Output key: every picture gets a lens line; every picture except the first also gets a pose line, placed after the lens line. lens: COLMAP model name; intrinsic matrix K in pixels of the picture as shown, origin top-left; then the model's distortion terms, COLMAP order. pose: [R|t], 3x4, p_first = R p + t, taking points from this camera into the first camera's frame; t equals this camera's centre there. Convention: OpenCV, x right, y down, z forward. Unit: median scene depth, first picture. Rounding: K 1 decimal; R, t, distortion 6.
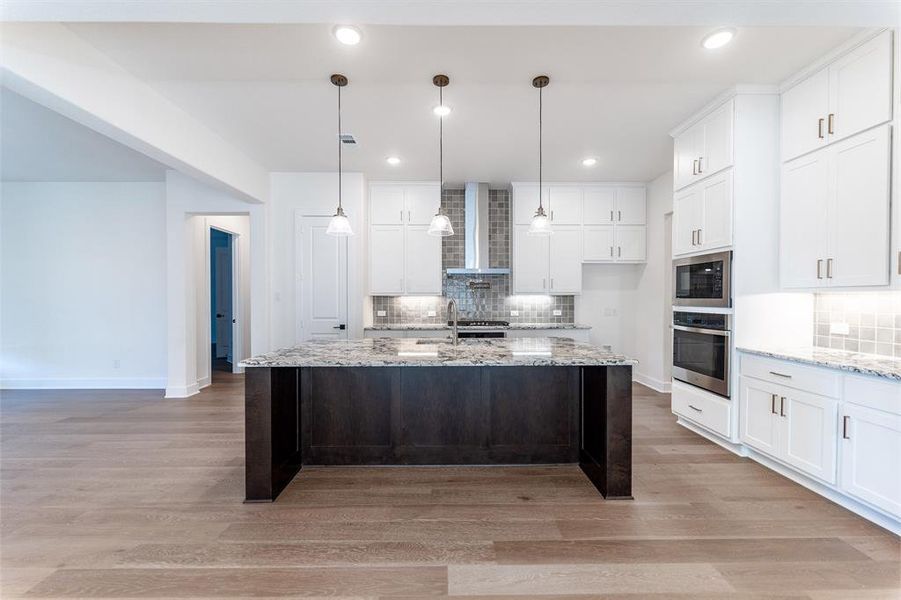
lens RADIAL K [[361.1, 0, 450.5], [0, 361.1, 303.0], [0, 0, 1]] dist [0.000079, -0.000188]
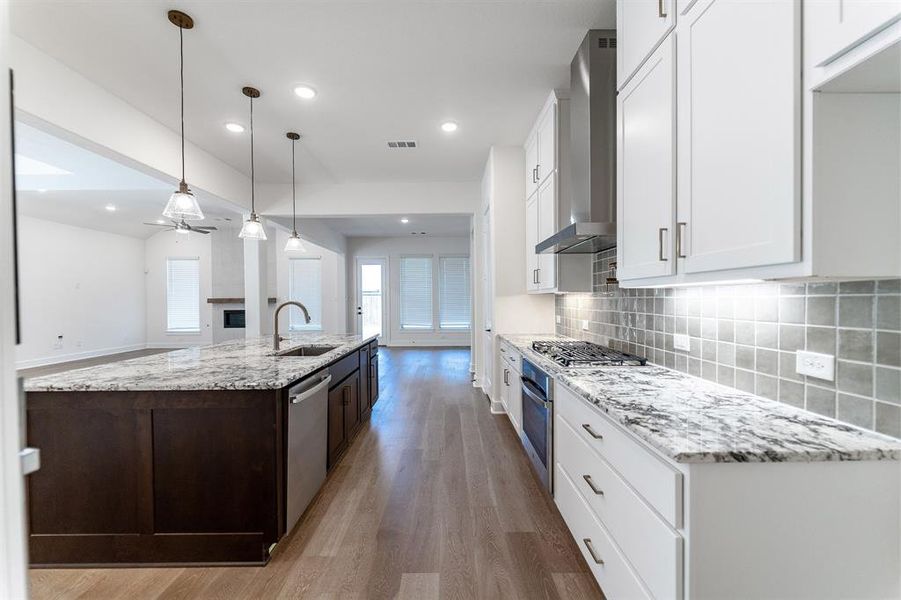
lens RADIAL K [[361.1, 0, 450.5], [0, 361.1, 303.0], [0, 0, 1]] dist [0.000079, -0.000188]
pose [[-0.007317, 0.012752, -0.999892, 1.019579], [-0.005559, 0.999903, 0.012793, -0.019936], [0.999958, 0.005652, -0.007245, 1.577470]]
